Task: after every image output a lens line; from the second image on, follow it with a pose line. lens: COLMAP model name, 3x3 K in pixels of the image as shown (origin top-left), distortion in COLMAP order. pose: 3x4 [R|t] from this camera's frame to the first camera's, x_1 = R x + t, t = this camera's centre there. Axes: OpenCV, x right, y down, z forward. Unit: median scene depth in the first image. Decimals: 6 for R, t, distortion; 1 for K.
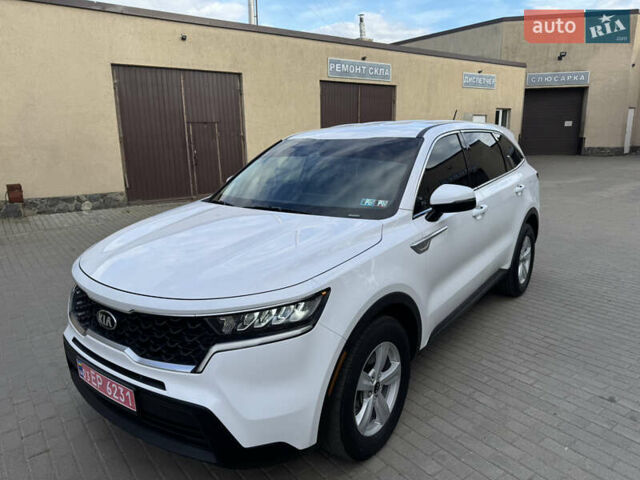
lens RADIAL K [[458.3, 0, 320.8], [0, 458.3, 241.7], [0, 0, 1]] dist [0.014263, -0.007353]
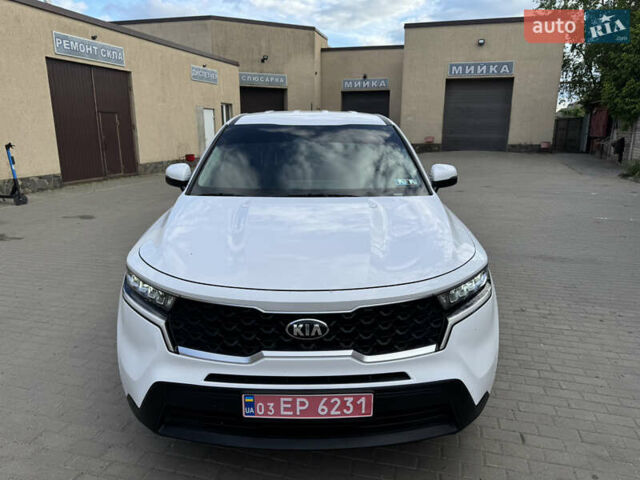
lens RADIAL K [[458.3, 0, 320.8], [0, 458.3, 241.7], [0, 0, 1]] dist [0.014263, -0.007353]
pose [[0.790948, -0.129557, 0.598010, -0.421145], [0.122082, 0.991091, 0.053248, -0.015123], [-0.599580, 0.030890, 0.799718, 0.136030]]
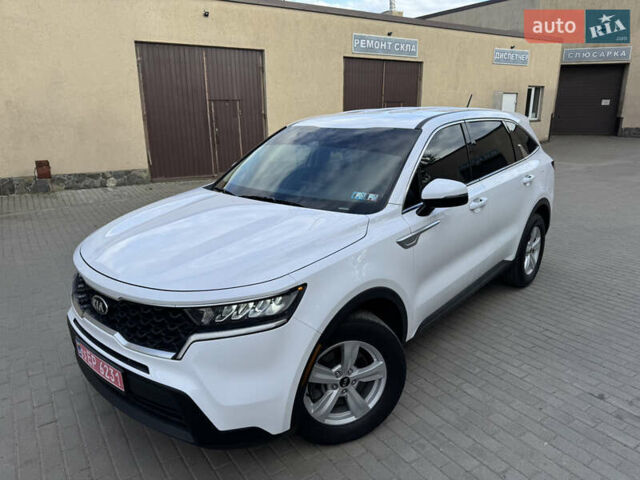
lens RADIAL K [[458.9, 0, 319.0], [0, 458.9, 242.6], [0, 0, 1]] dist [0.005853, -0.002804]
pose [[0.997755, 0.026966, -0.061304, 0.046629], [-0.023629, 0.998234, 0.054510, -0.020548], [0.062666, -0.052940, 0.996630, -0.010565]]
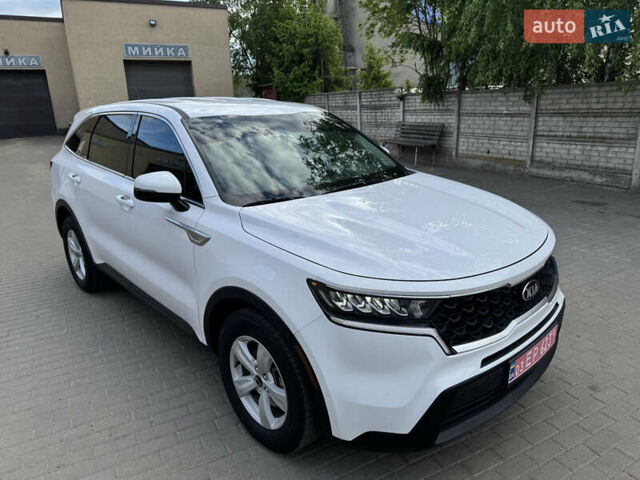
lens RADIAL K [[458.9, 0, 319.0], [0, 458.9, 242.6], [0, 0, 1]] dist [0.005853, -0.002804]
pose [[0.167616, -0.272146, 0.947545, -0.699320], [0.247104, 0.942059, 0.226859, -0.136849], [-0.954382, 0.196117, 0.225152, 0.612518]]
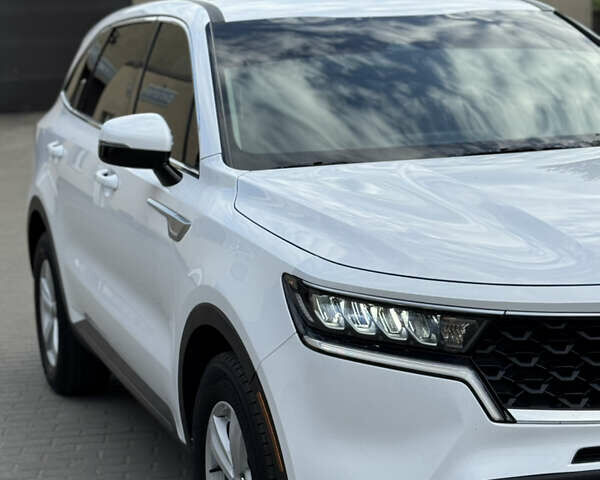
lens RADIAL K [[1498.0, 0, 300.0], [0, 1498.0, 240.0], [0, 0, 1]] dist [-0.056574, -0.185121]
pose [[0.558521, -0.109564, 0.822223, -0.984974], [0.216657, 0.976098, -0.017102, -0.000270], [-0.800696, 0.187692, 0.568909, 0.222492]]
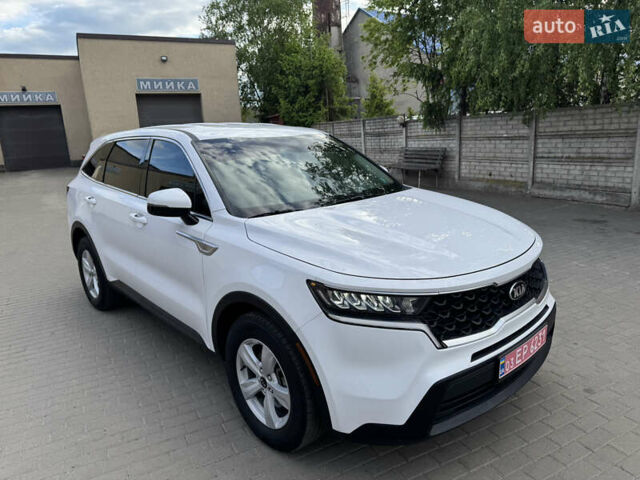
lens RADIAL K [[458.3, 0, 320.8], [0, 458.3, 241.7], [0, 0, 1]] dist [0.014263, -0.007353]
pose [[0.178127, -0.214878, 0.960259, -0.742446], [0.263884, 0.950552, 0.163756, -0.117583], [-0.947964, 0.224228, 0.226022, 0.597931]]
